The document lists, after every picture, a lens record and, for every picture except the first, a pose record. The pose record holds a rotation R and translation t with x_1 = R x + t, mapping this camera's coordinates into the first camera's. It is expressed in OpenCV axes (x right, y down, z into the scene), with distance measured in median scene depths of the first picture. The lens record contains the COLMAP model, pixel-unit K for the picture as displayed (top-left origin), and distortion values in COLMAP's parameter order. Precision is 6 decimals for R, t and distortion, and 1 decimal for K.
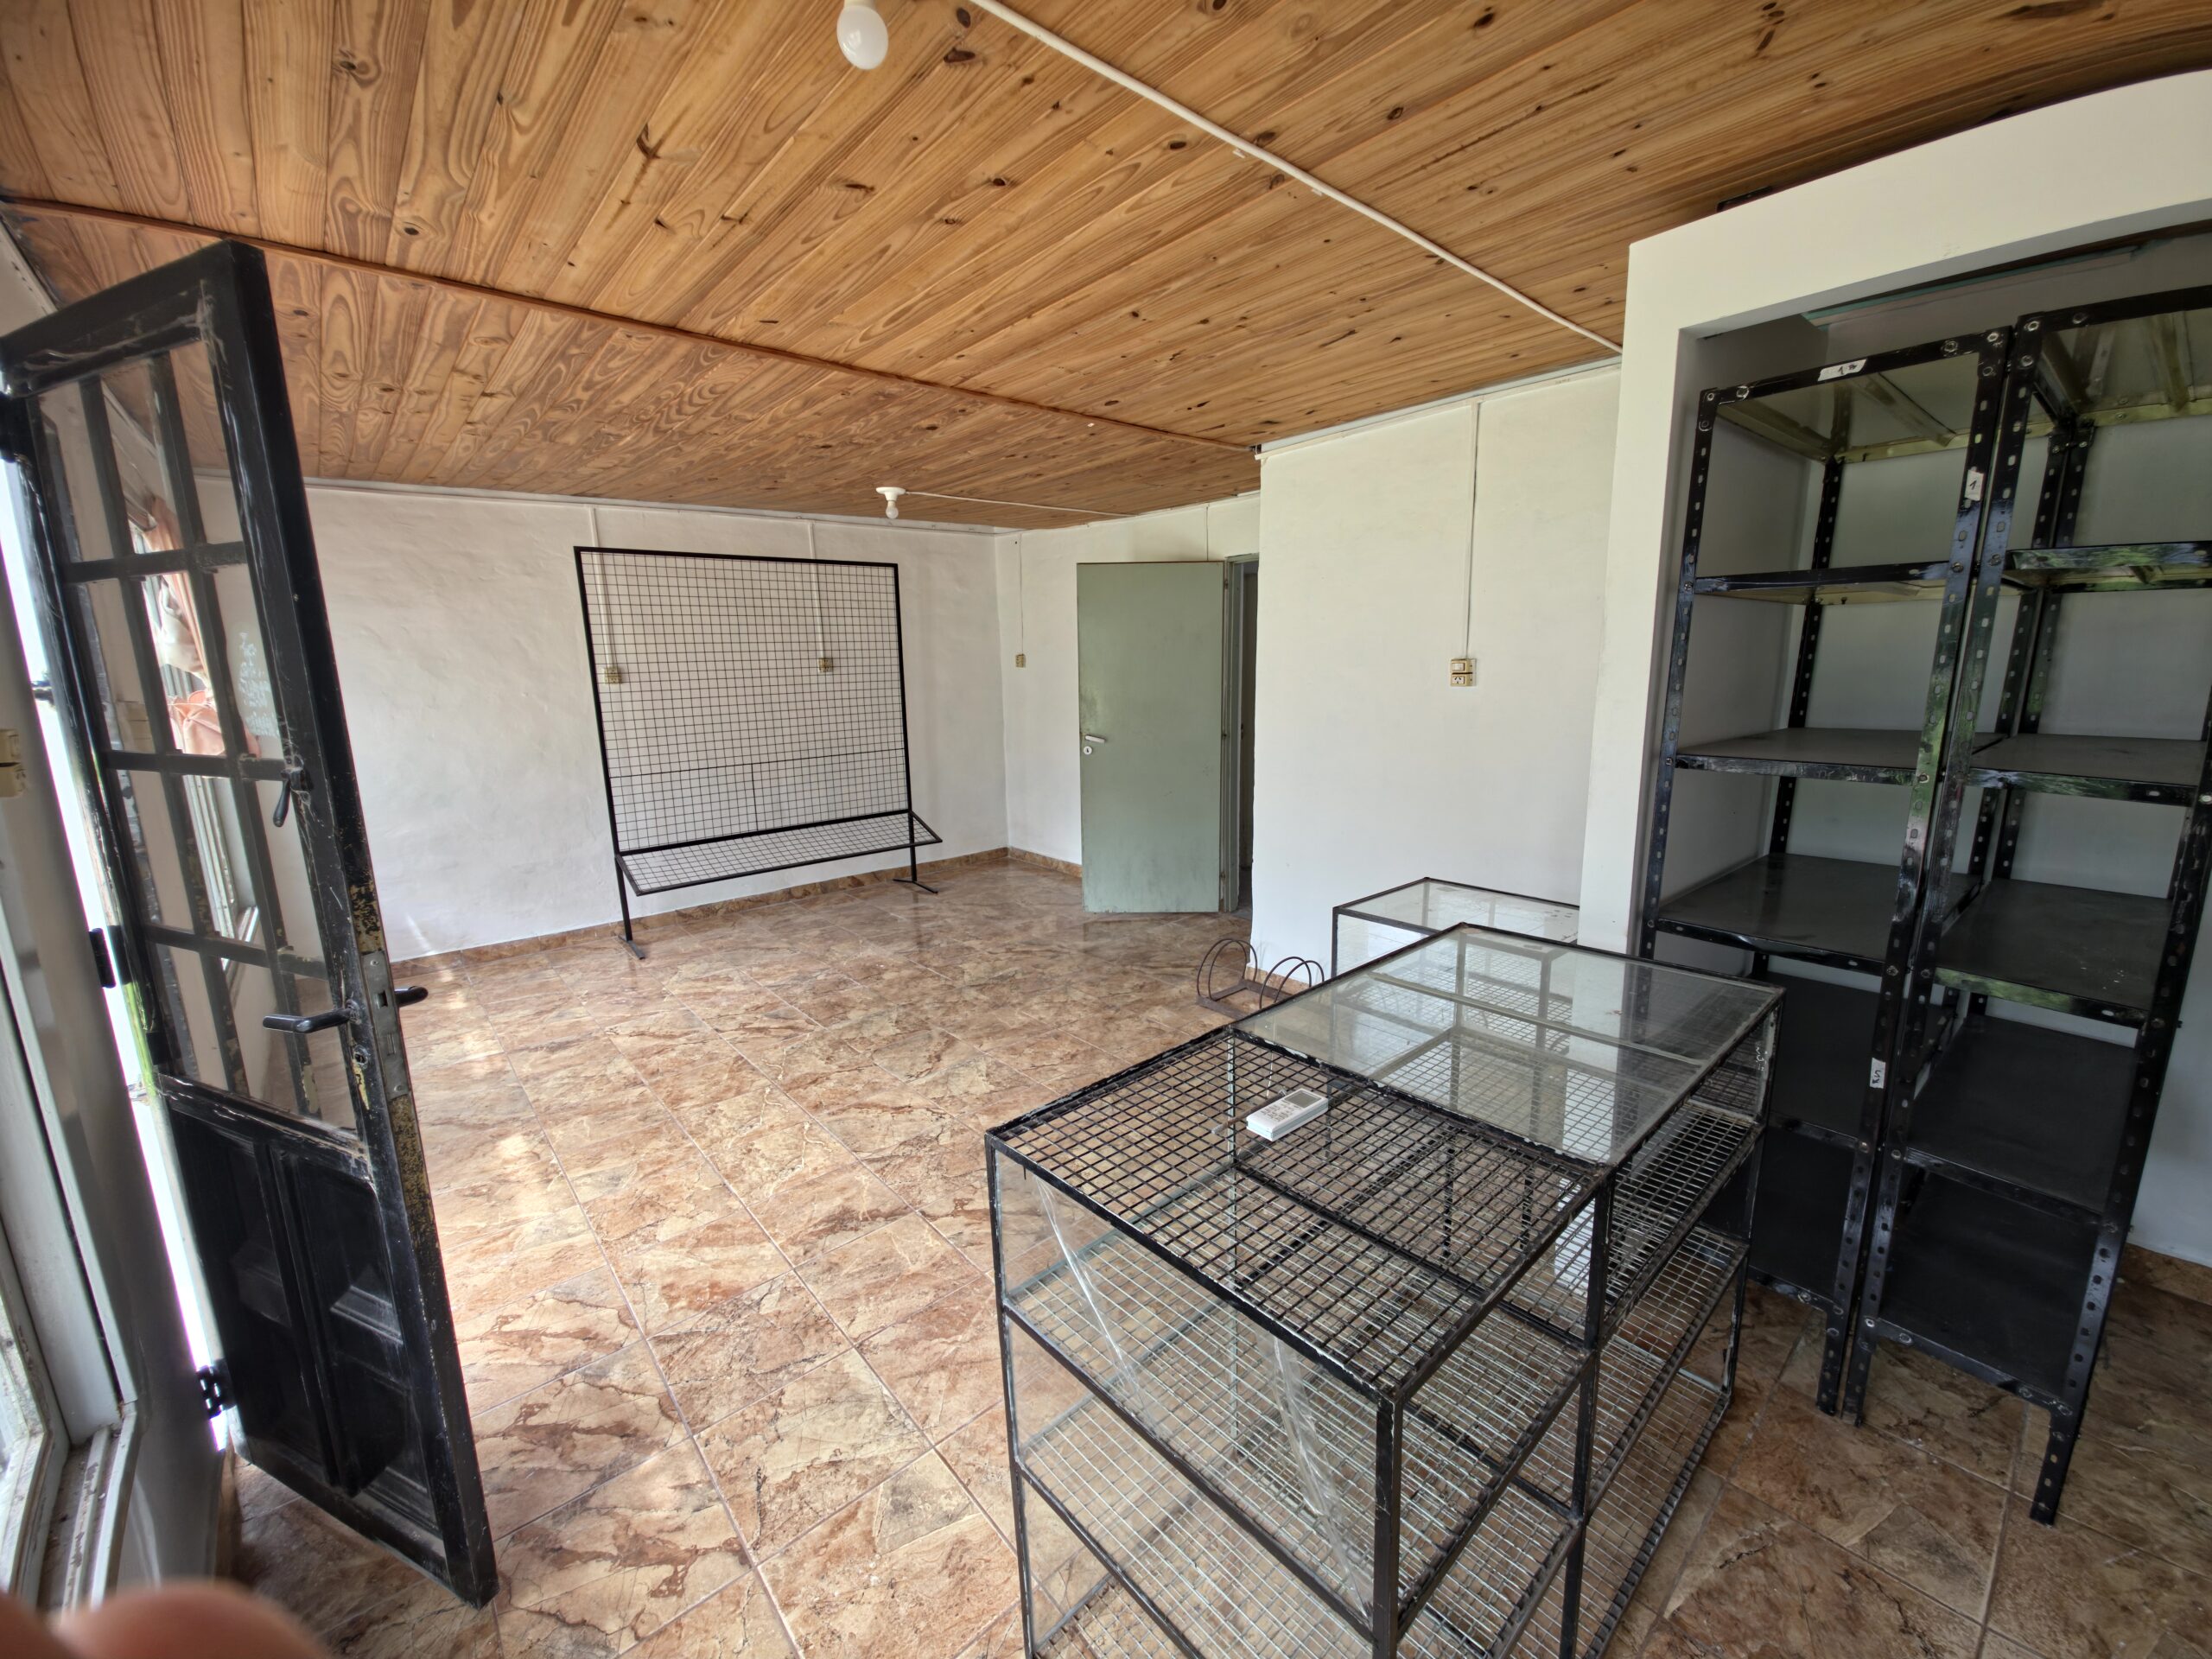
lens RADIAL K [[887.6, 0, 1110.1], [0, 887.6, 830.6], [0, 0, 1]] dist [0.009846, -0.006880]
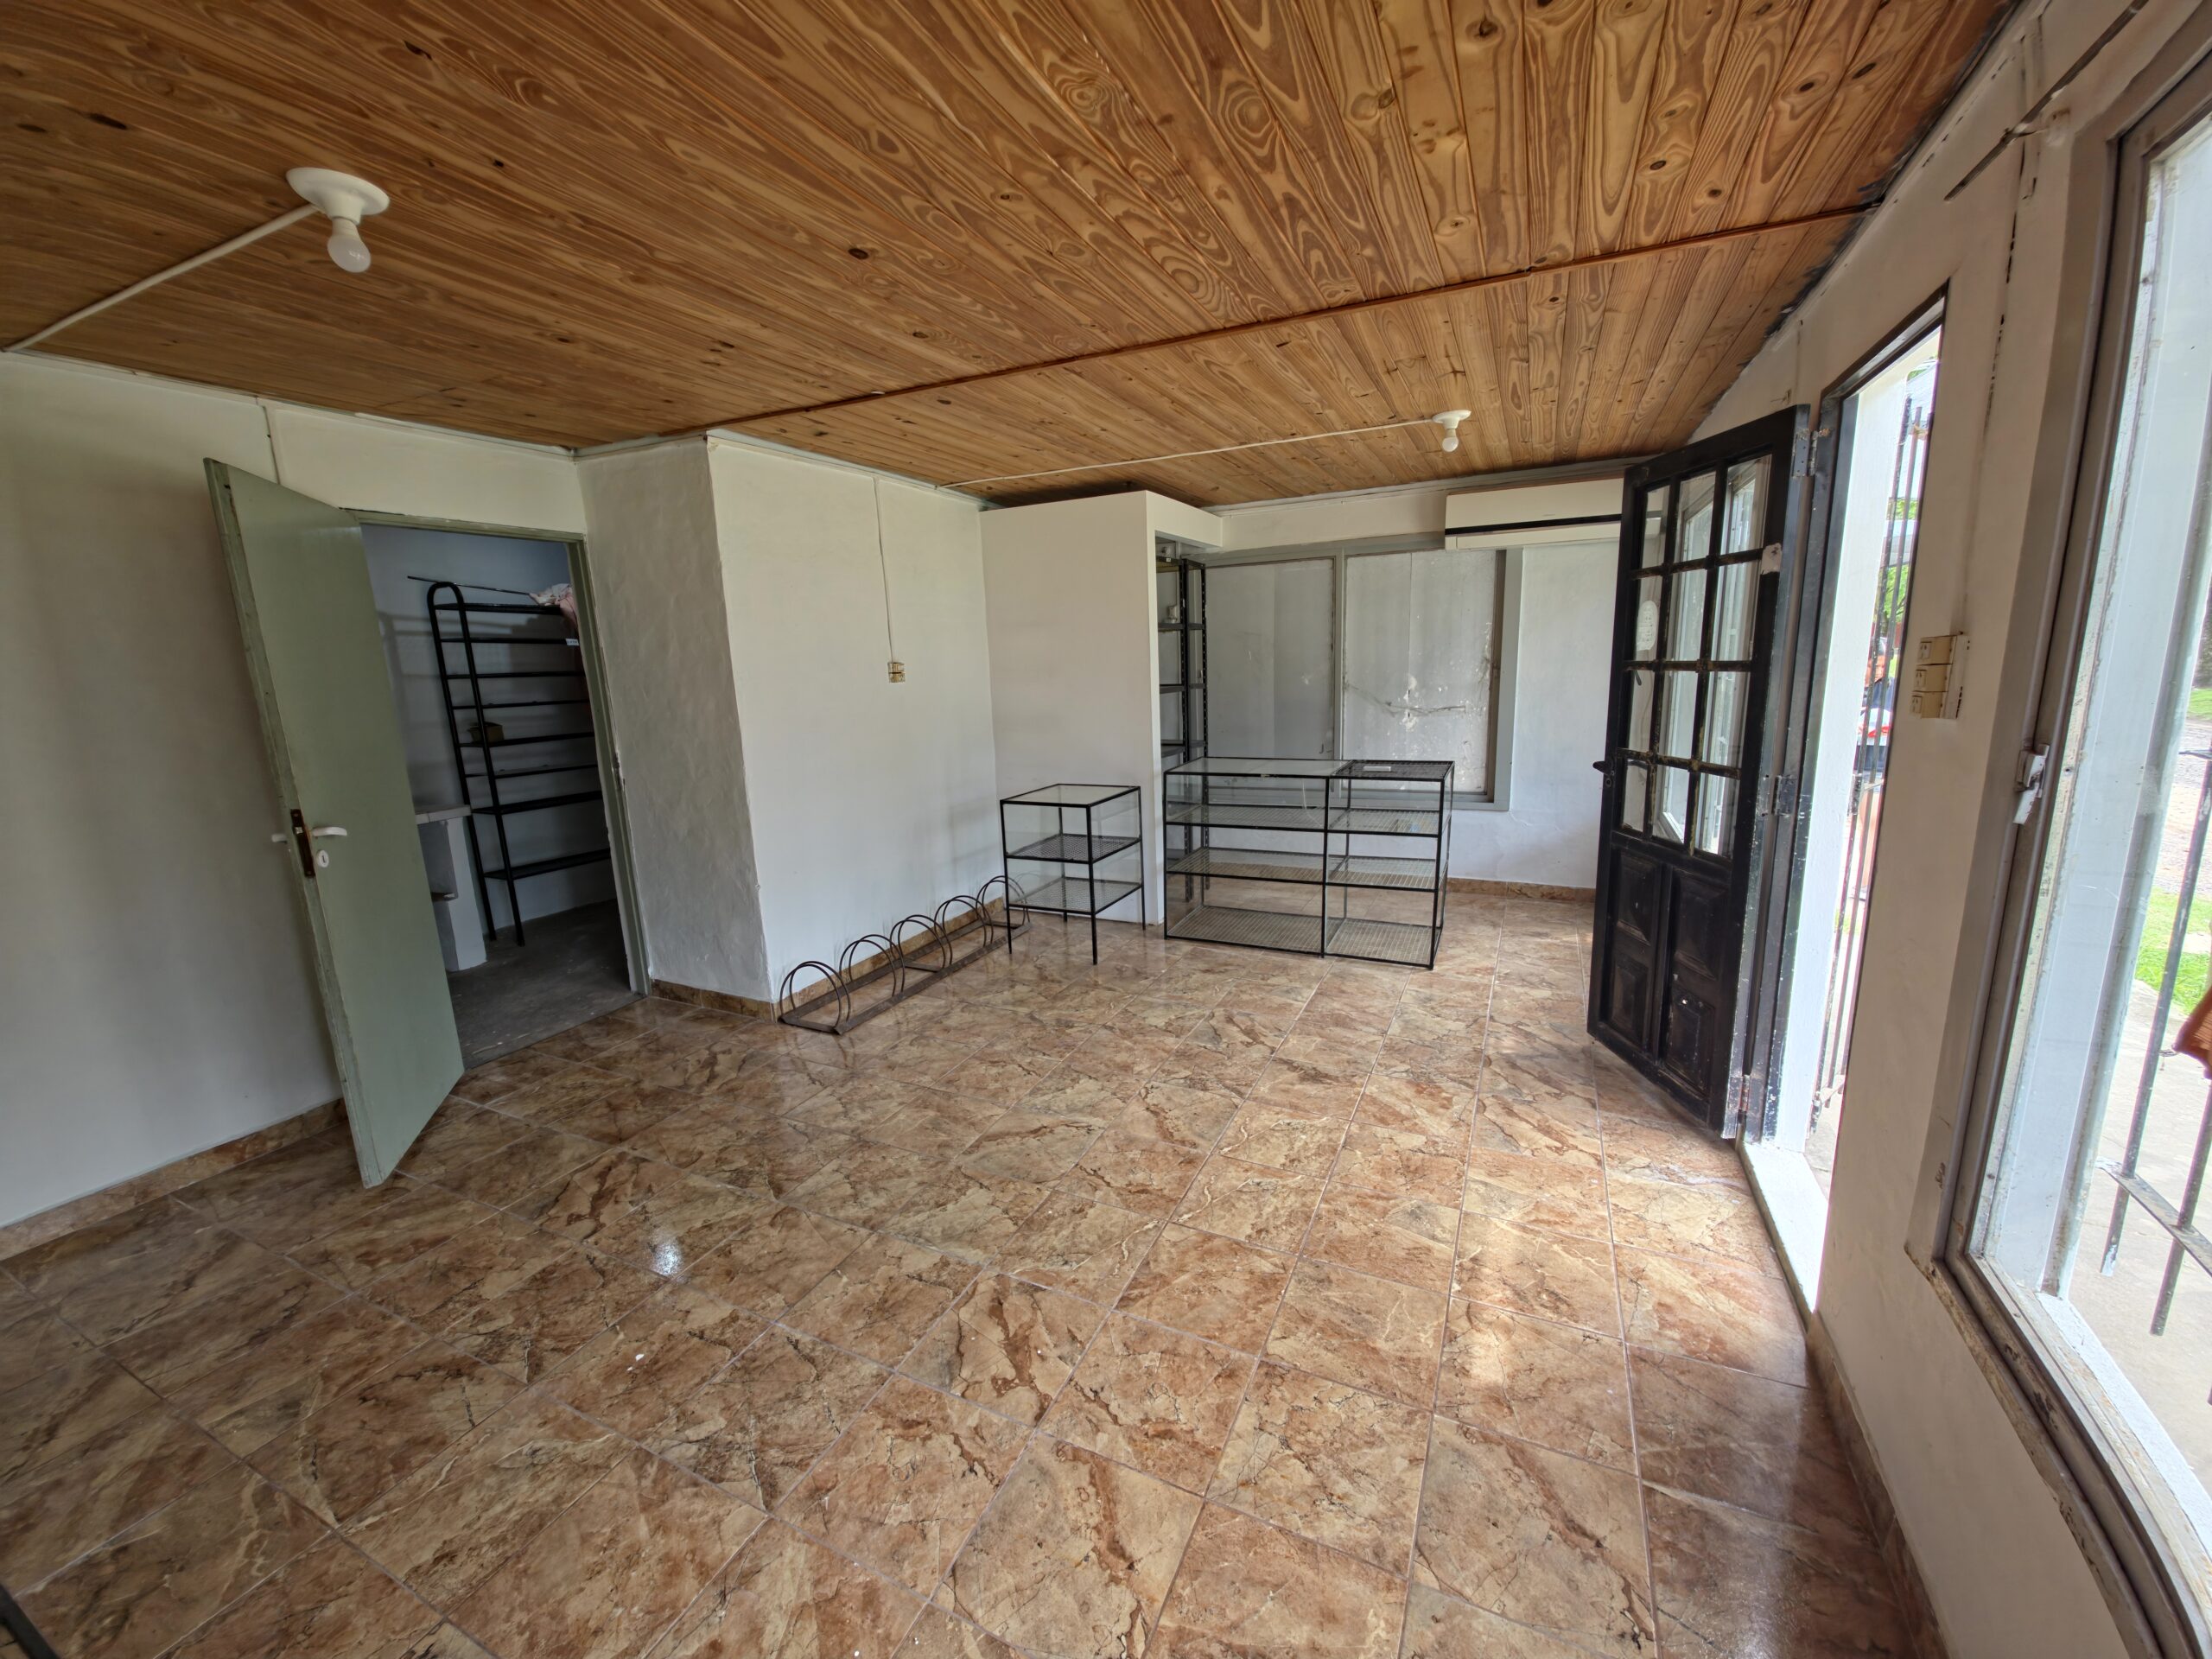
lens RADIAL K [[887.6, 0, 1092.5], [0, 887.6, 830.2], [0, 0, 1]] dist [0.009846, -0.006880]
pose [[-0.383214, -0.143121, 0.912504, -1.109439], [0.219398, 0.945543, 0.240442, -0.231396], [-0.897224, 0.292342, -0.330945, 1.377985]]
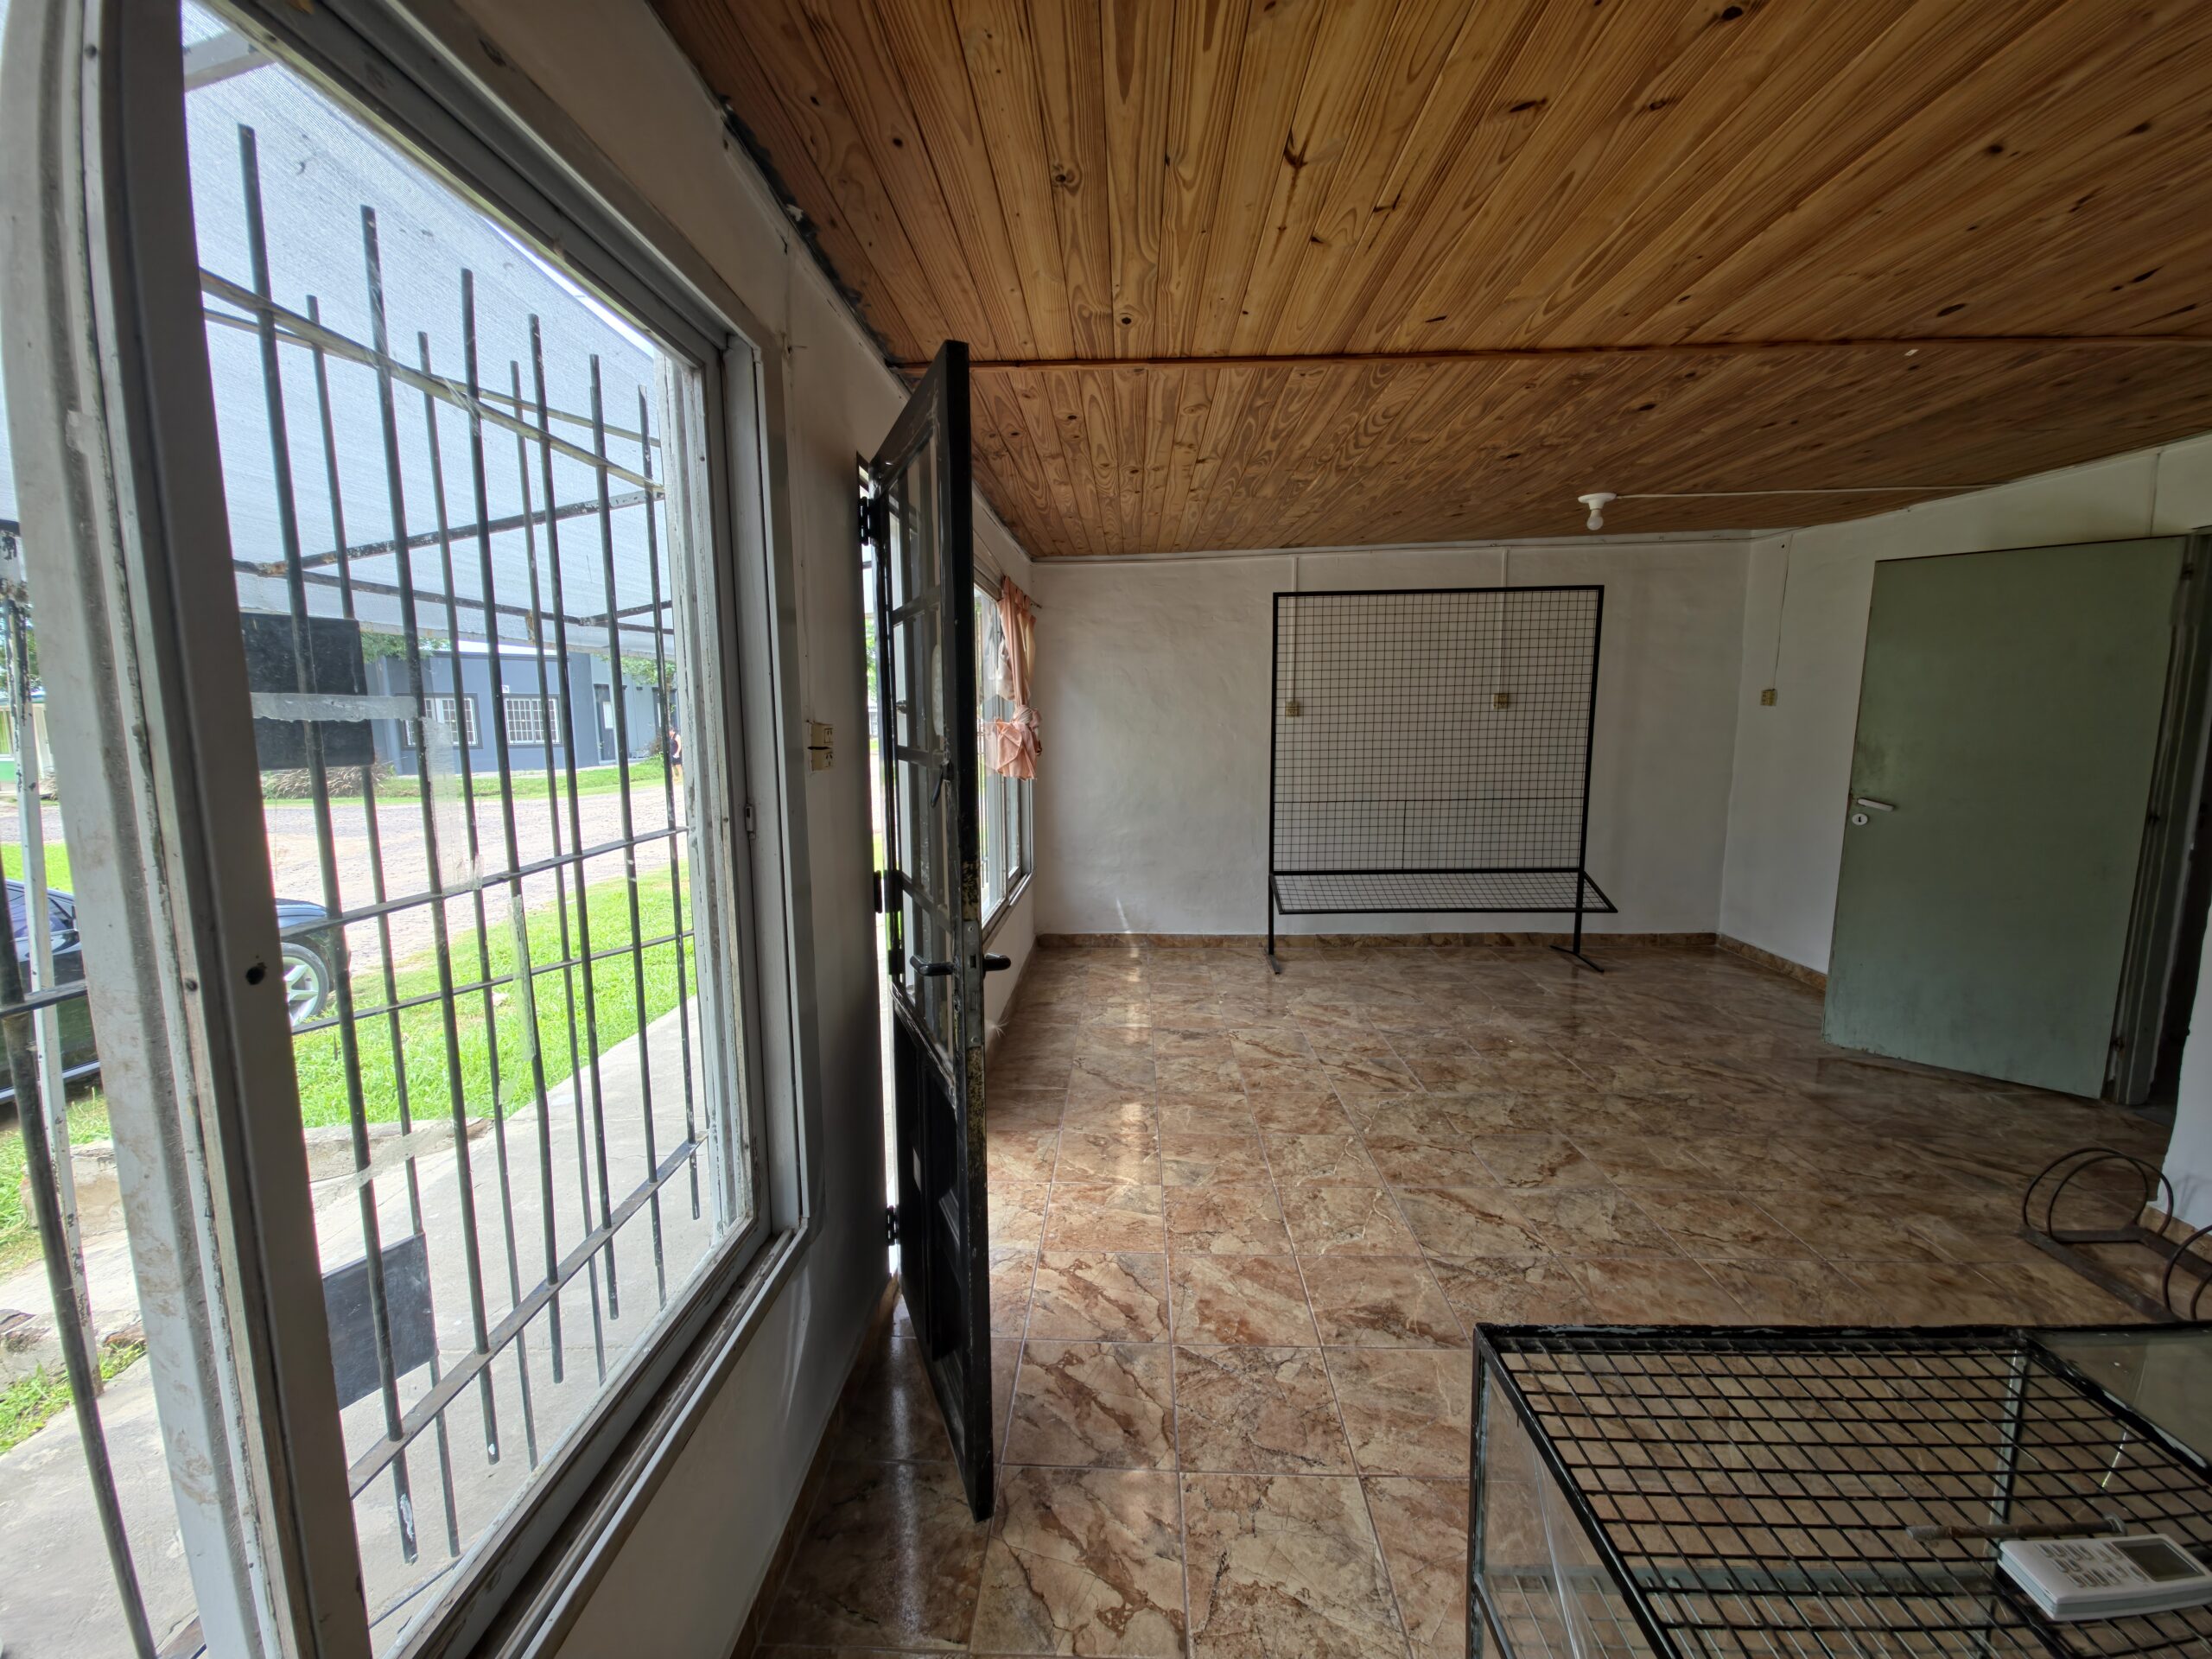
lens RADIAL K [[887.6, 0, 1091.6], [0, 887.6, 829.2], [0, 0, 1]] dist [0.009846, -0.006880]
pose [[0.722580, 0.103606, -0.683480, 0.033508], [-0.136412, 0.990634, 0.005951, -0.004851], [0.677695, 0.088935, 0.729945, 0.102036]]
